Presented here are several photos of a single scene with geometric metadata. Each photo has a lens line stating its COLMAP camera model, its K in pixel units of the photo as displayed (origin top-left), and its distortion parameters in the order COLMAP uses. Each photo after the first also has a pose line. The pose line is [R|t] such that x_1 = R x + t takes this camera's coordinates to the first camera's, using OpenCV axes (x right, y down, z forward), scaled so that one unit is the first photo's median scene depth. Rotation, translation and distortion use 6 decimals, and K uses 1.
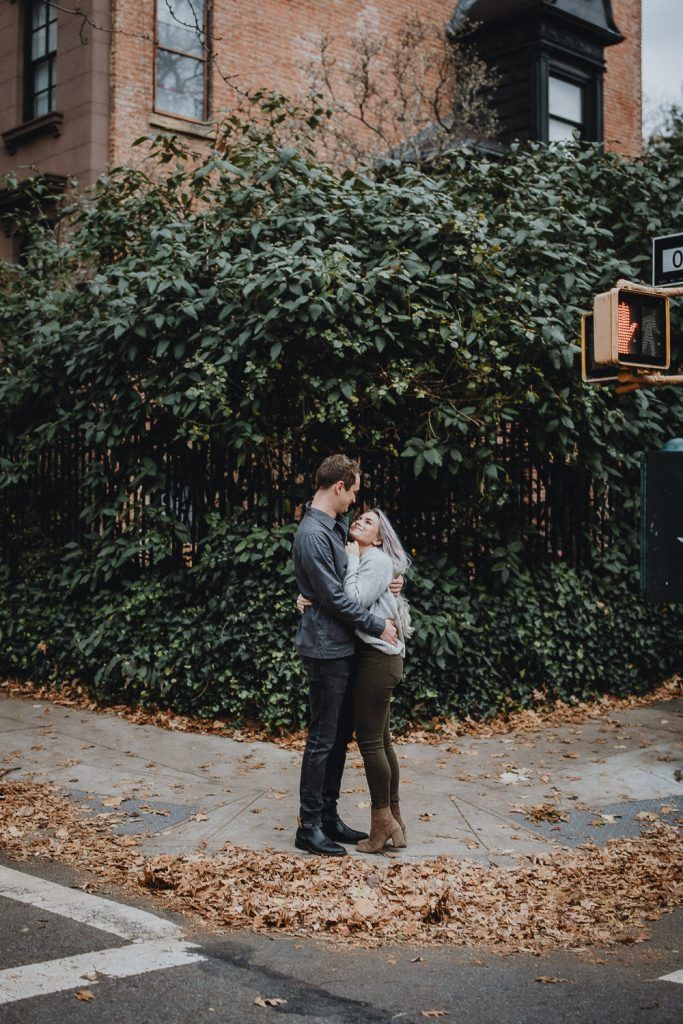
lens RADIAL K [[1066.1, 0, 341.8], [0, 1066.1, 529.6], [0, 0, 1]] dist [-0.030238, -0.024728]
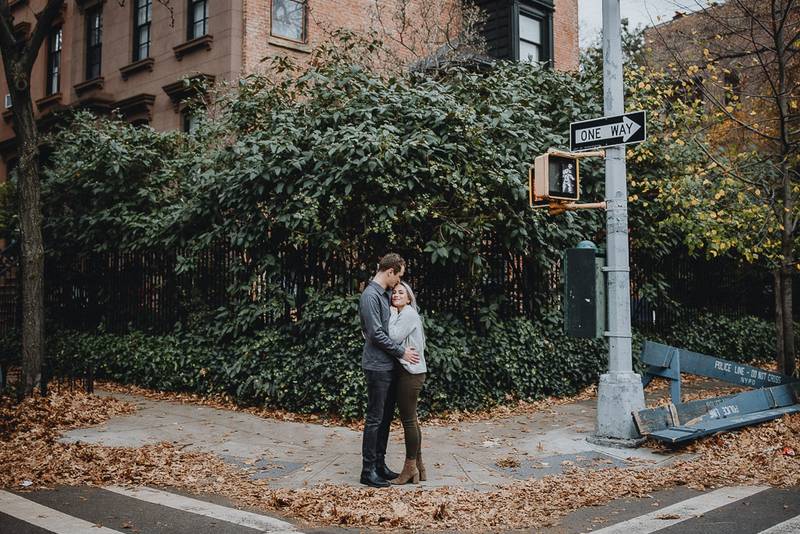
lens RADIAL K [[832.9, 0, 397.0], [0, 832.9, 276.8], [0, 0, 1]] dist [-0.030238, -0.024728]
pose [[0.999977, -0.004449, -0.005054, 0.019666], [0.004230, 0.999091, -0.042423, 0.023816], [0.005238, 0.042401, 0.999087, -0.290033]]
